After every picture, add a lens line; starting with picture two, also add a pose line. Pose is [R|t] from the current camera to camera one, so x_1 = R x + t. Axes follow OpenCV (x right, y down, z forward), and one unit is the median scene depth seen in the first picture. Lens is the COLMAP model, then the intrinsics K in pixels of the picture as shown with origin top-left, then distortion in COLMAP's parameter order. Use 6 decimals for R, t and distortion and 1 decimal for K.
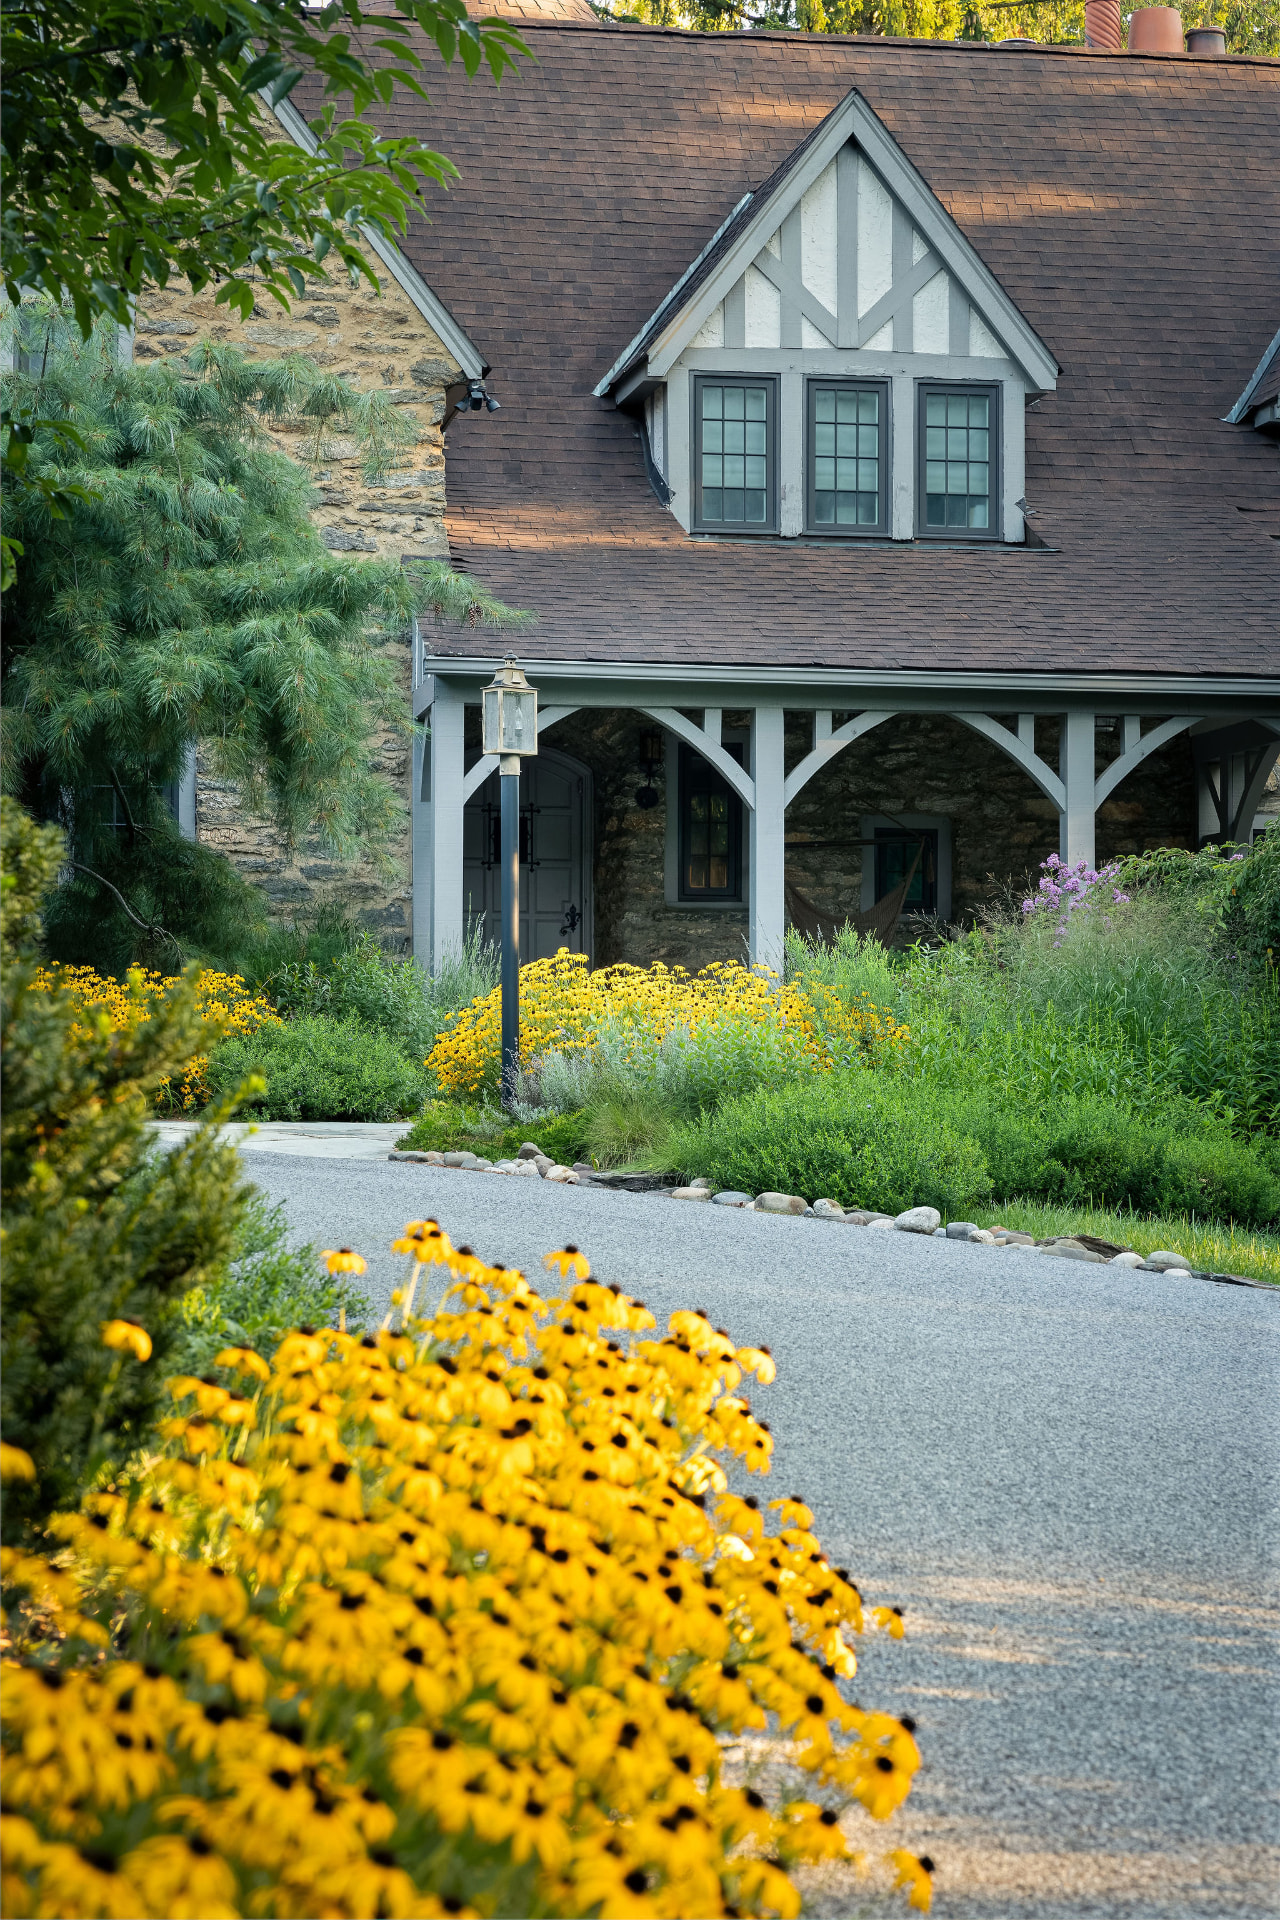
lens RADIAL K [[3648.4, 0, 640.0], [0, 3648.4, 960.0], [0, 0, 1]] dist [0.042502, -0.053918]
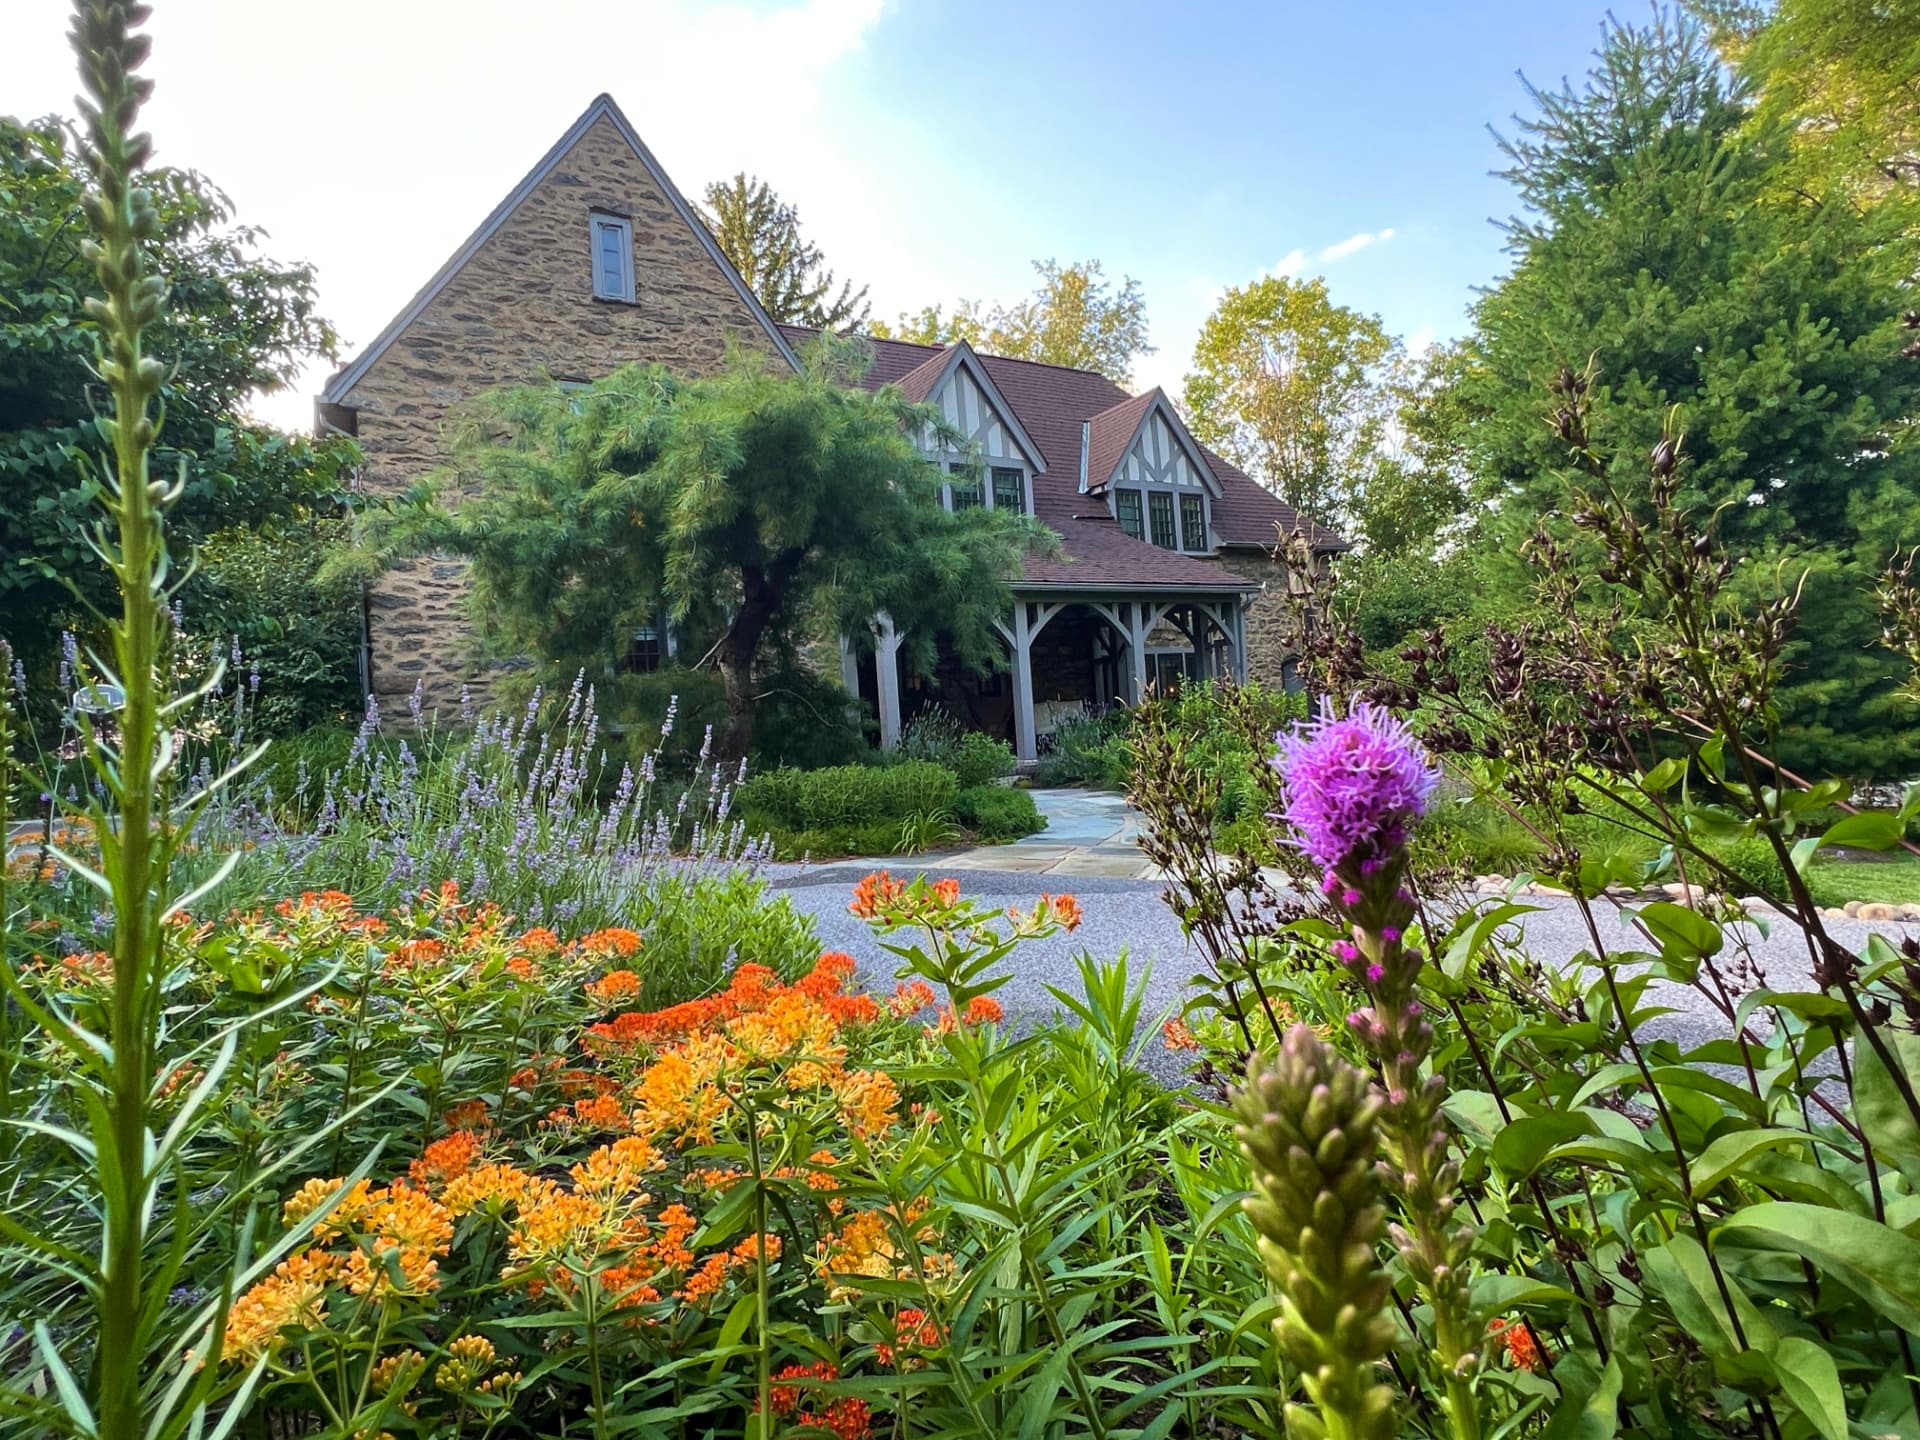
lens RADIAL K [[1041.8, 0, 960.0], [0, 1041.8, 720.0], [0, 0, 1]] dist [0.001976, -0.024365]
pose [[0.929490, -0.065355, 0.363011, -0.214043], [0.062025, 0.997857, 0.020836, -0.014931], [-0.363595, 0.003148, 0.931552, 0.433546]]
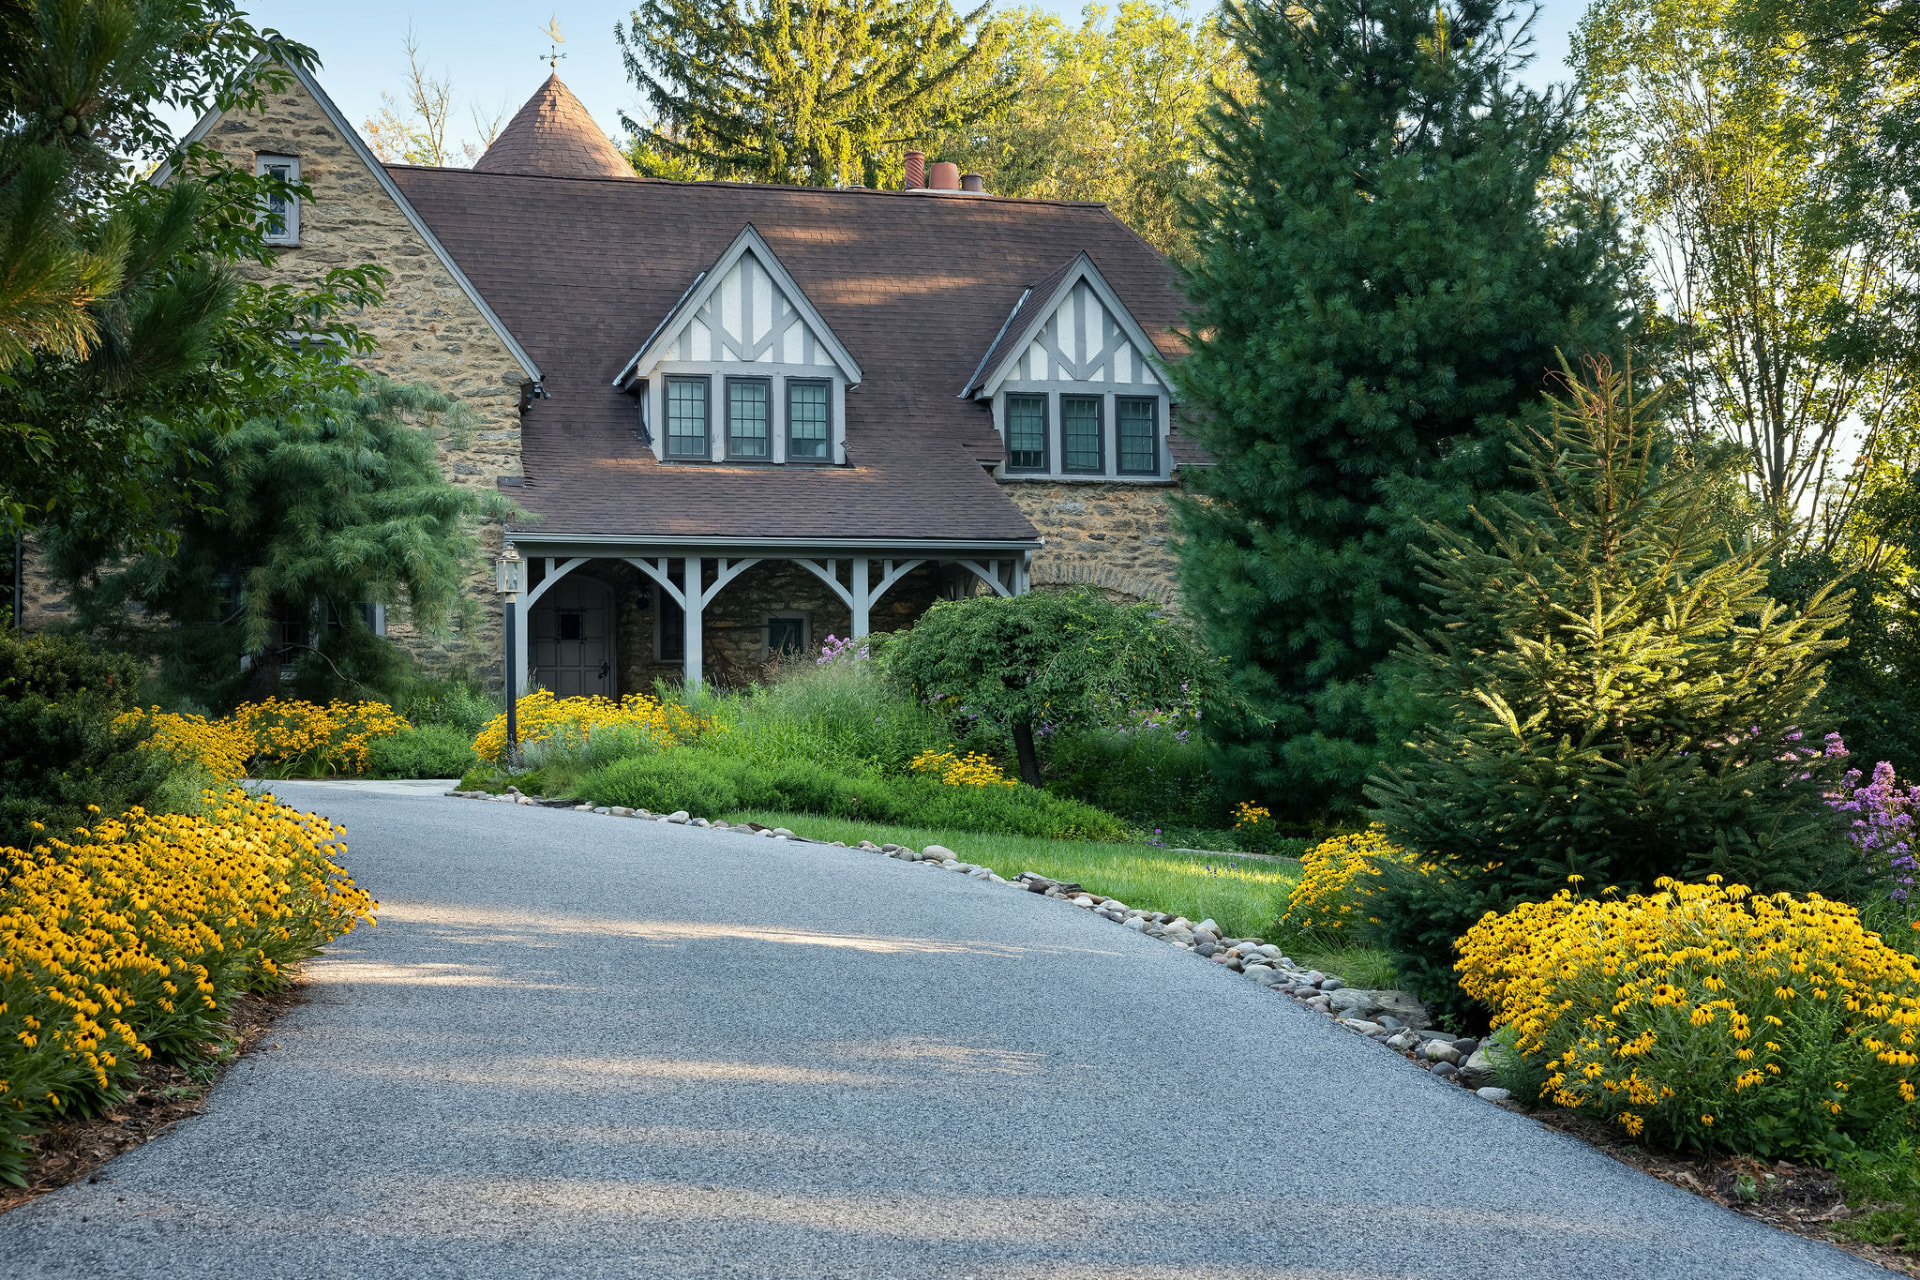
lens RADIAL K [[2266.7, 0, 960.0], [0, 2266.7, 640.0], [0, 0, 1]] dist [-0.000699, -0.006515]
pose [[0.995786, -0.011740, 0.090948, 0.063624], [0.013551, 0.999722, -0.019315, -0.001978], [-0.090696, 0.020466, 0.995668, -0.170323]]
